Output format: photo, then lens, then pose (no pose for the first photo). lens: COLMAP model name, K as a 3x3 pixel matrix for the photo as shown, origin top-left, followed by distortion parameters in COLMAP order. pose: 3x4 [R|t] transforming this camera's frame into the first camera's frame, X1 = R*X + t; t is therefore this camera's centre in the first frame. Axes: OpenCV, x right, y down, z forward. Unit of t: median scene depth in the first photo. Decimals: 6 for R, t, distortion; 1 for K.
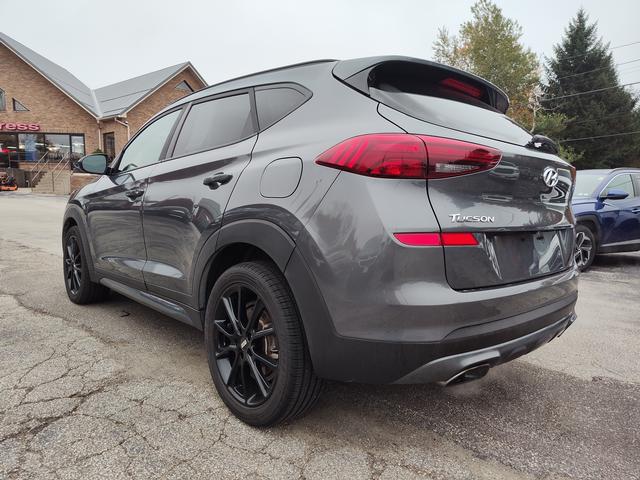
lens RADIAL K [[435.9, 0, 316.8], [0, 435.9, 240.3], [0, 0, 1]] dist [0.044469, -0.049622]
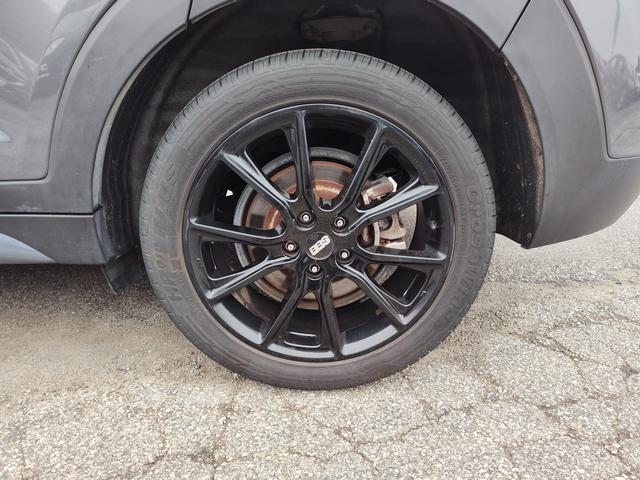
lens RADIAL K [[428.8, 0, 309.7], [0, 428.8, 240.1], [0, 0, 1]] dist [0.003725, 0.000007]
pose [[0.691331, -0.261874, 0.673411, -0.474931], [0.076258, 0.953248, 0.292409, 0.102849], [-0.718502, -0.150798, 0.678980, 0.712869]]
